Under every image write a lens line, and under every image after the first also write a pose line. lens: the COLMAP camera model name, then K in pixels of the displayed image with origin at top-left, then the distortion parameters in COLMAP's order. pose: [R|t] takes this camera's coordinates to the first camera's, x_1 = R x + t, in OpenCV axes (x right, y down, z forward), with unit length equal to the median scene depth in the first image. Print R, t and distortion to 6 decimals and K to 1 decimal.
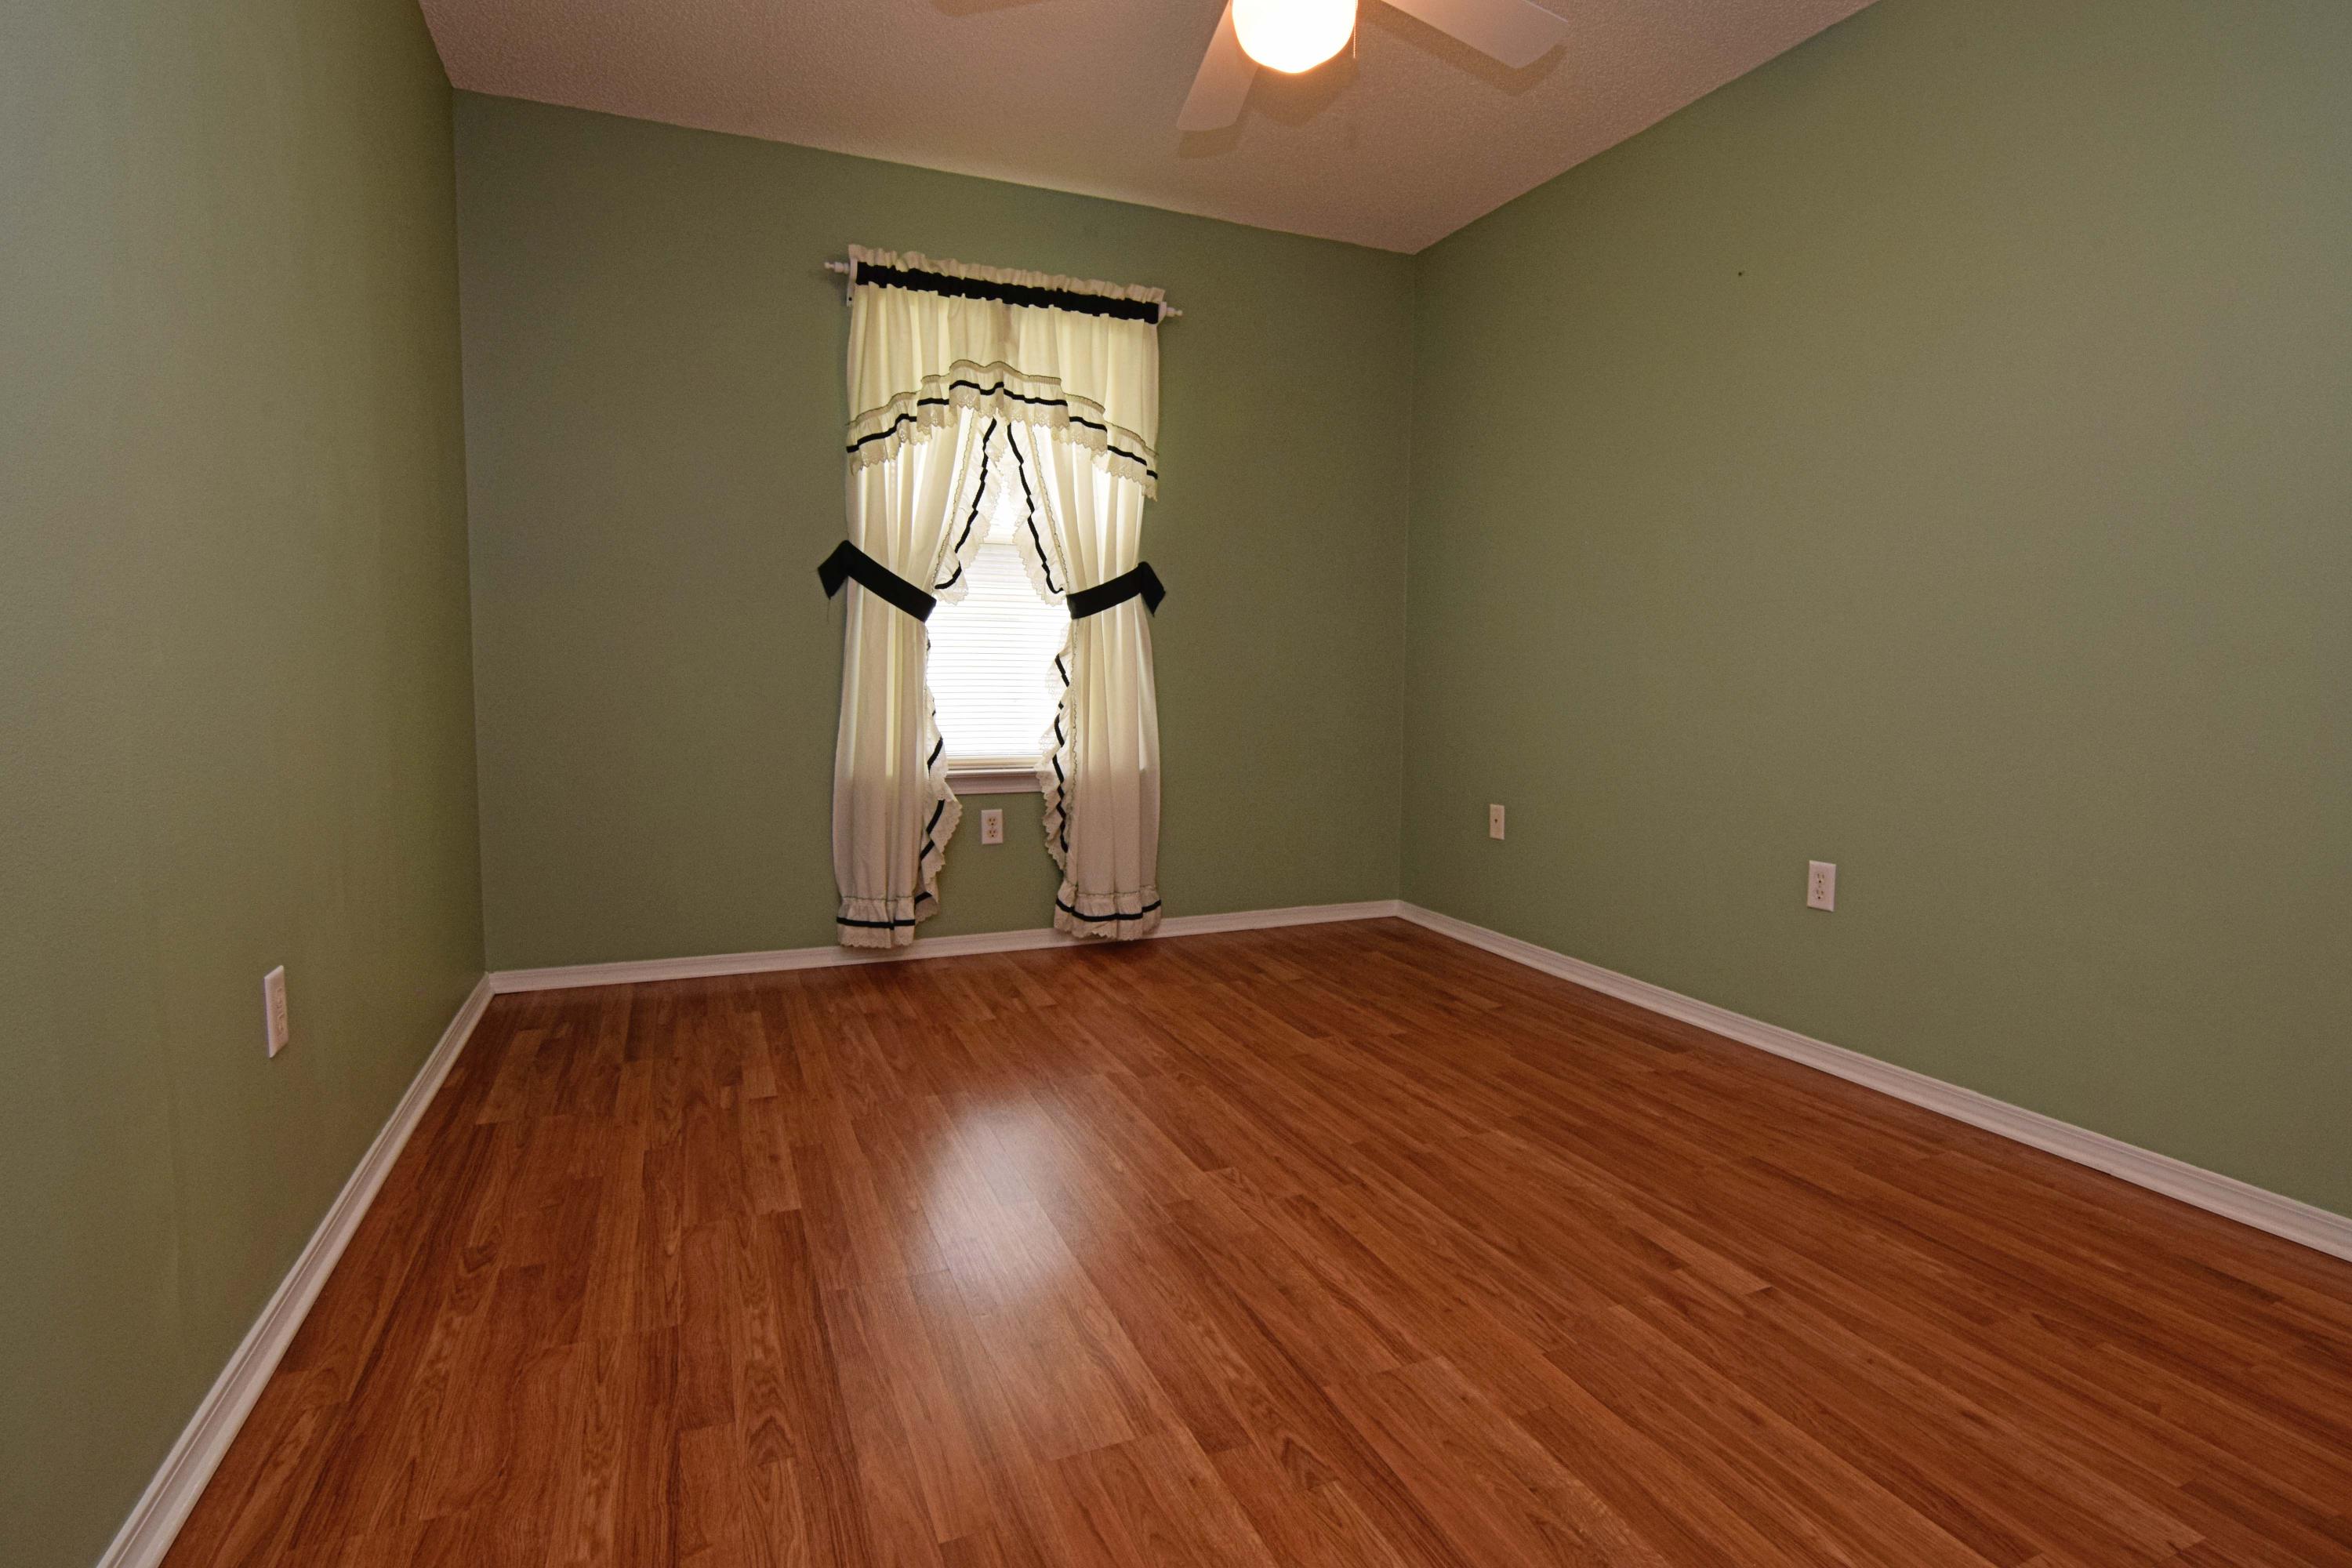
lens RADIAL K [[1147.5, 0, 1177.1], [0, 1147.5, 785.3], [0, 0, 1]] dist [-0.027752, 0.004008]
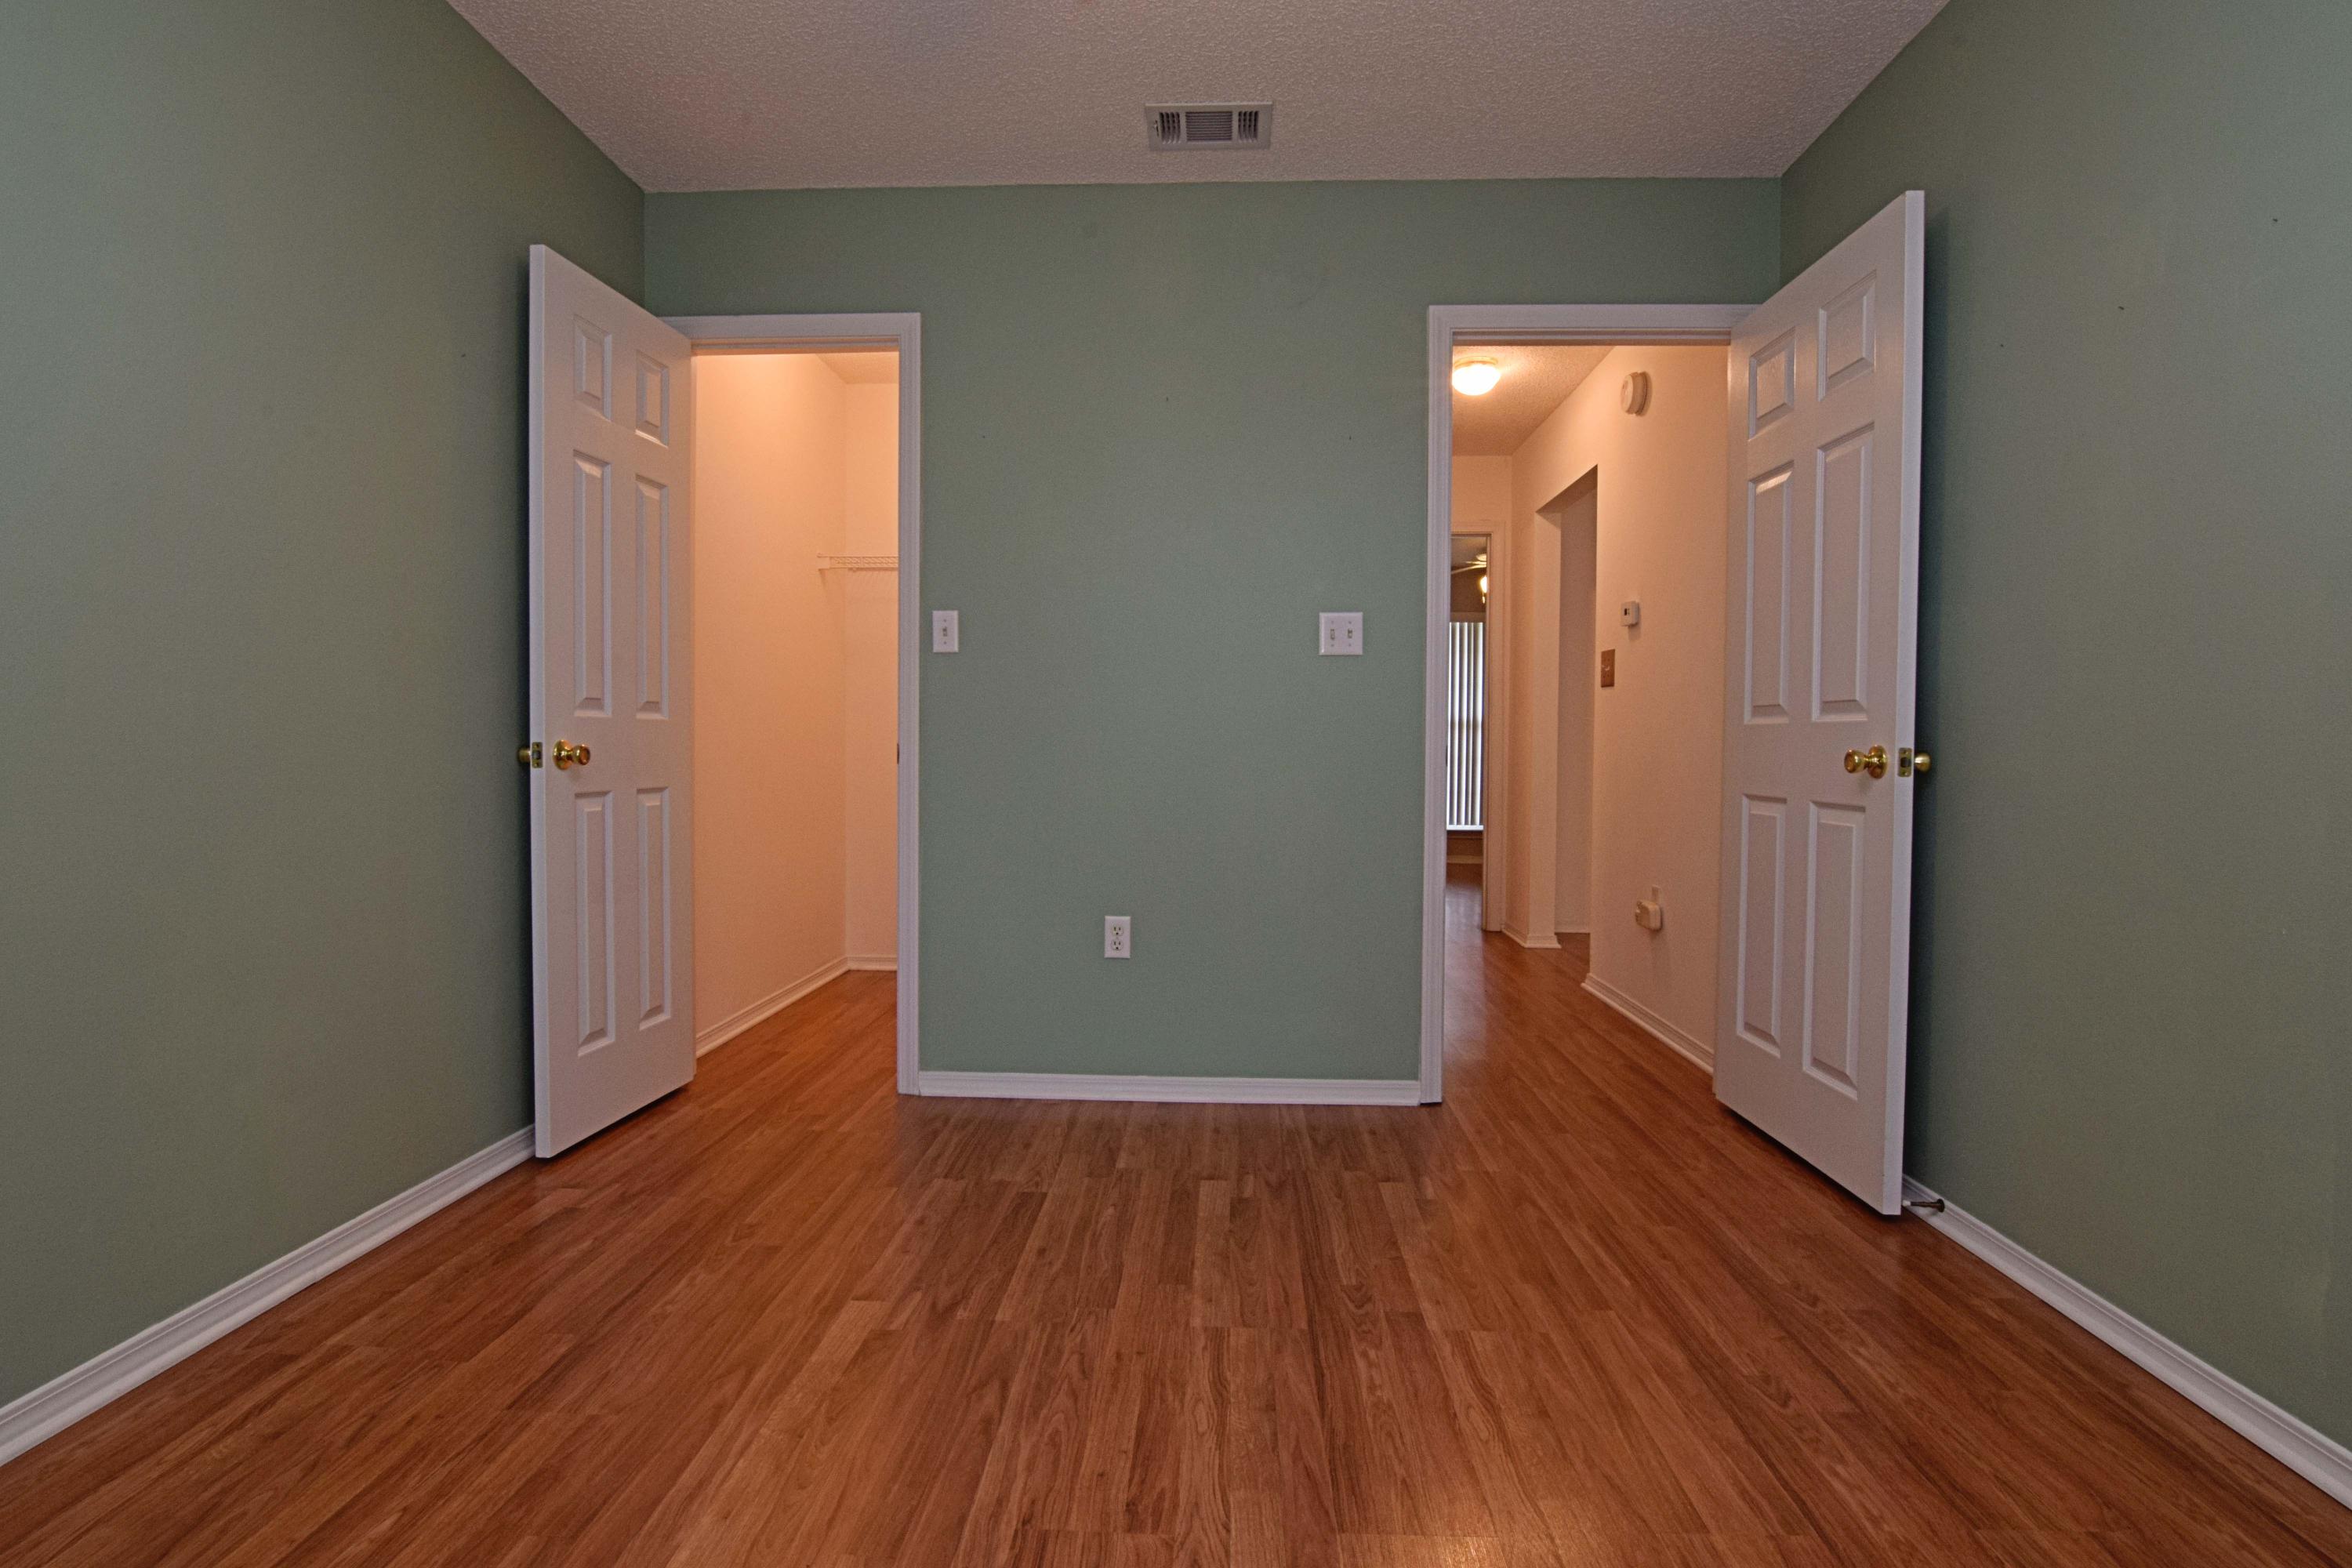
lens RADIAL K [[1147.5, 0, 1177.1], [0, 1147.5, 773.9], [0, 0, 1]] dist [-0.027752, 0.004008]
pose [[-0.899947, -0.030099, 0.434960, -0.234220], [0.025796, 0.992191, 0.122032, -0.198343], [-0.435236, 0.121042, -0.892142, 1.839174]]
